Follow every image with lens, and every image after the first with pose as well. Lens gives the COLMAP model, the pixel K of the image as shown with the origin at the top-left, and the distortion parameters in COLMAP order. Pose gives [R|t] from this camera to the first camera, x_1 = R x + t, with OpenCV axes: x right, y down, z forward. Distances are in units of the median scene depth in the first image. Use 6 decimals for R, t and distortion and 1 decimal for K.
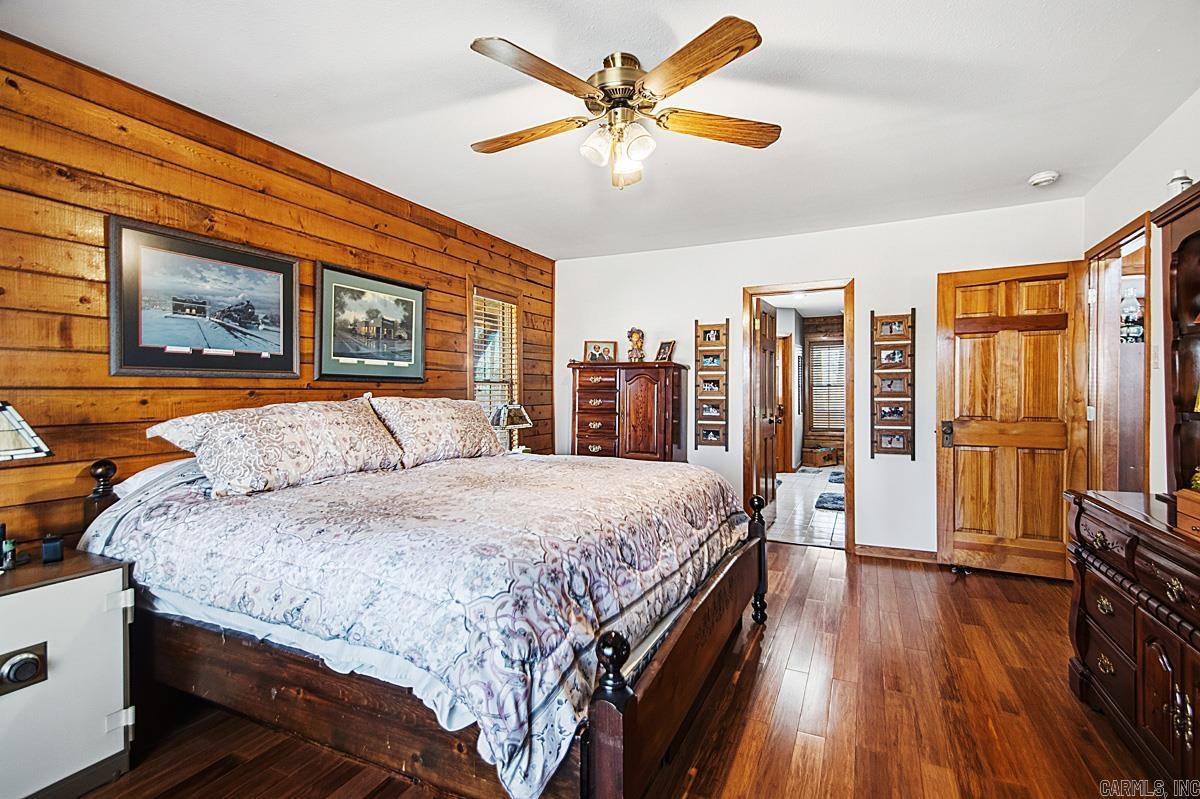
lens RADIAL K [[559.7, 0, 599.2], [0, 559.7, 396.2], [0, 0, 1]] dist [0.026859, -0.013397]
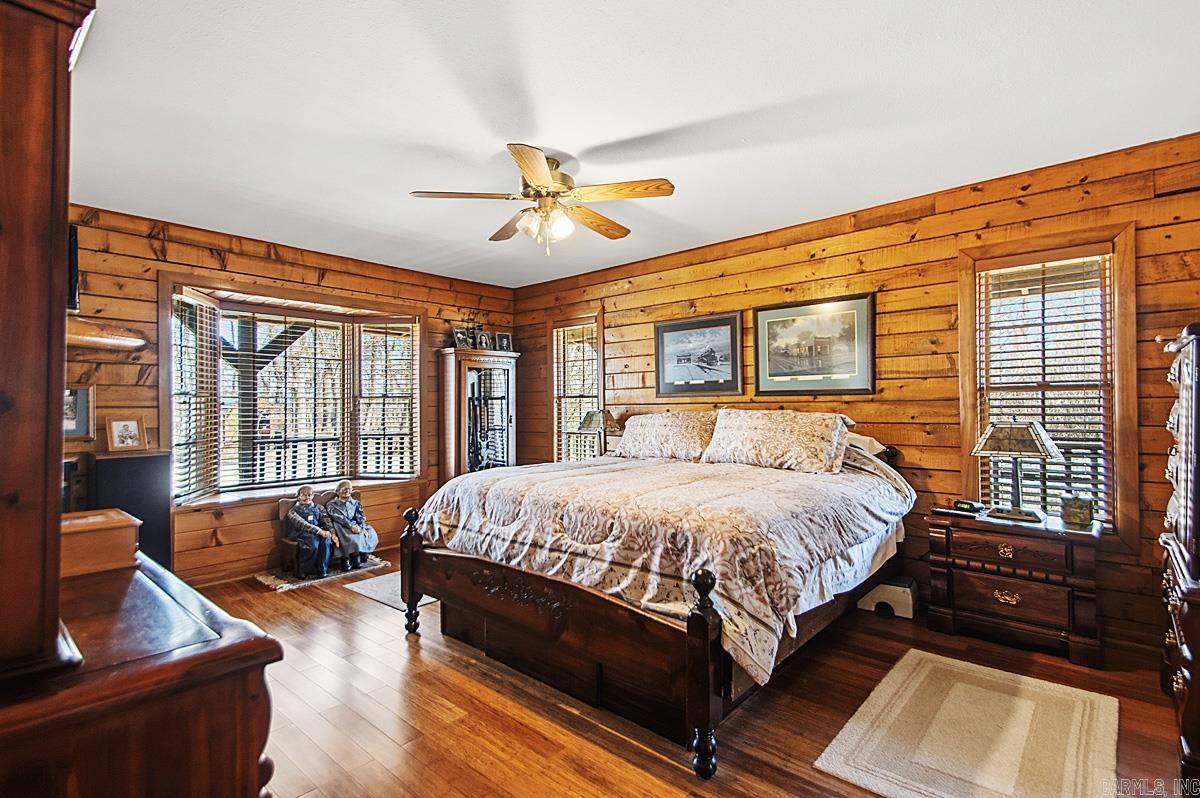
lens RADIAL K [[559.7, 0, 609.0], [0, 559.7, 394.5], [0, 0, 1]] dist [0.026859, -0.013397]
pose [[-0.272341, -0.015118, -0.962082, 0.868413], [0.003990, 0.999850, -0.016841, -0.010336], [0.962192, -0.008425, -0.272240, 1.006862]]
